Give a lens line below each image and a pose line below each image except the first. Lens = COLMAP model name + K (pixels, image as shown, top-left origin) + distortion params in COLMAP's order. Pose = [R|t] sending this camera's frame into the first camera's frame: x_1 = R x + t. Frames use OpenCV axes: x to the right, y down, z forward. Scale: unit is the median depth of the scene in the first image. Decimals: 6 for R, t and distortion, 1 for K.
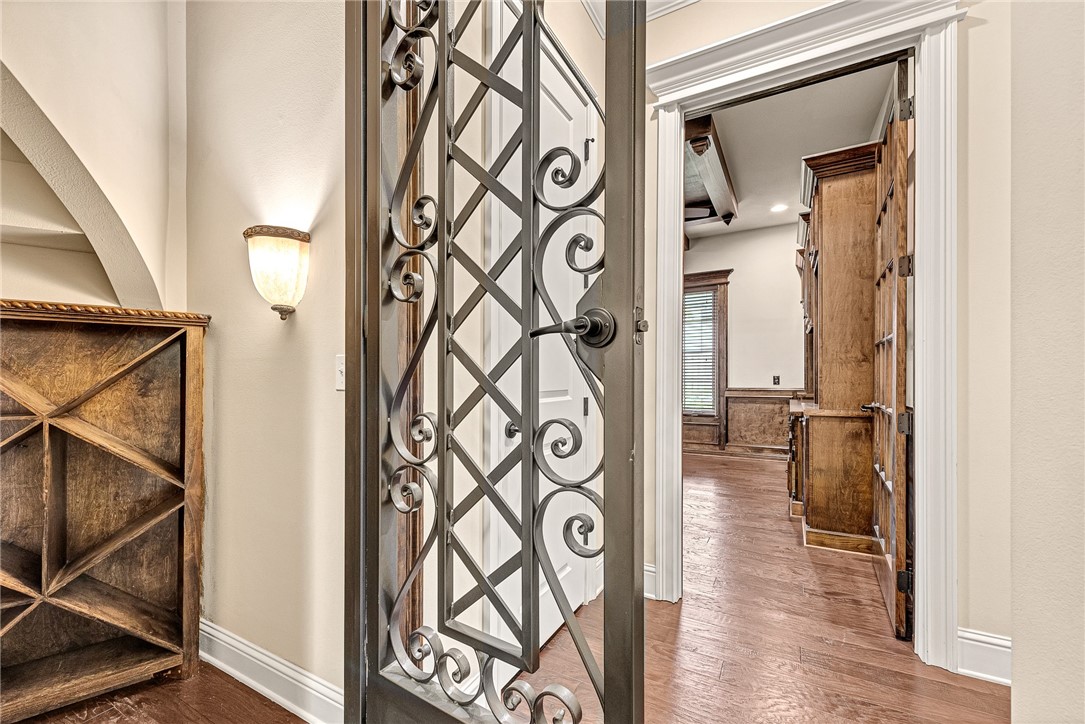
lens RADIAL K [[435.8, 0, 539.1], [0, 435.8, 362.3], [0, 0, 1]] dist [0.004133, -0.000085]
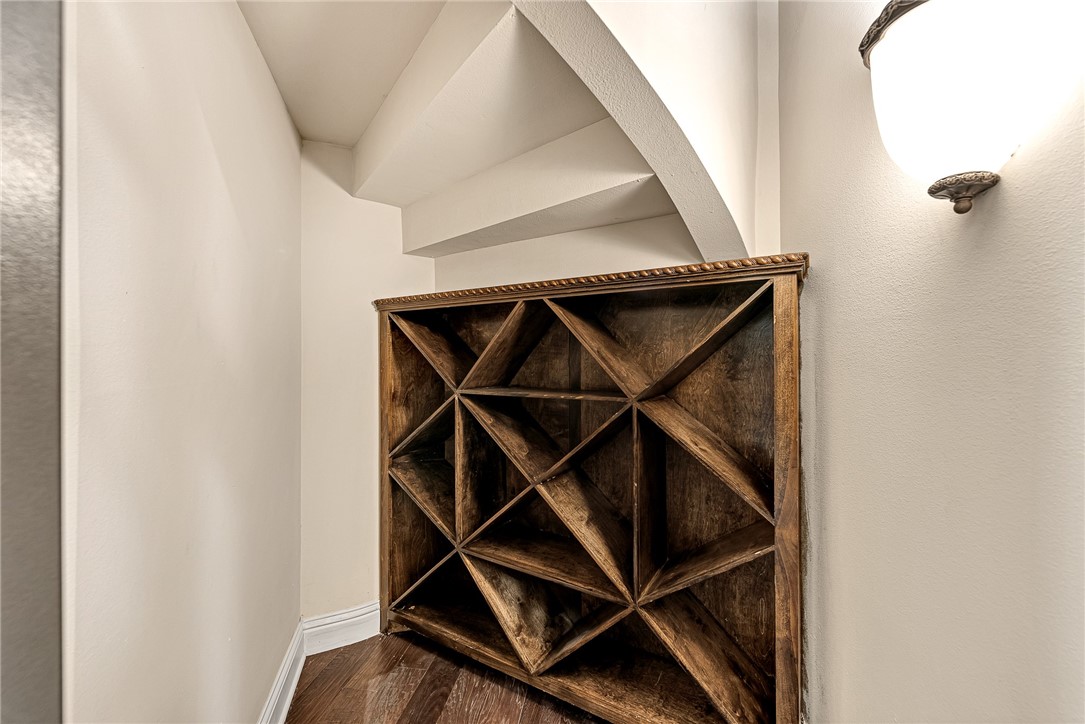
lens RADIAL K [[435.8, 0, 539.1], [0, 435.8, 362.3], [0, 0, 1]] dist [0.004133, -0.000085]
pose [[0.330349, 0.010837, -0.943797, -0.316262], [0.035415, 0.999088, 0.023868, 0.018194], [0.943194, -0.041309, 0.329664, 0.465334]]
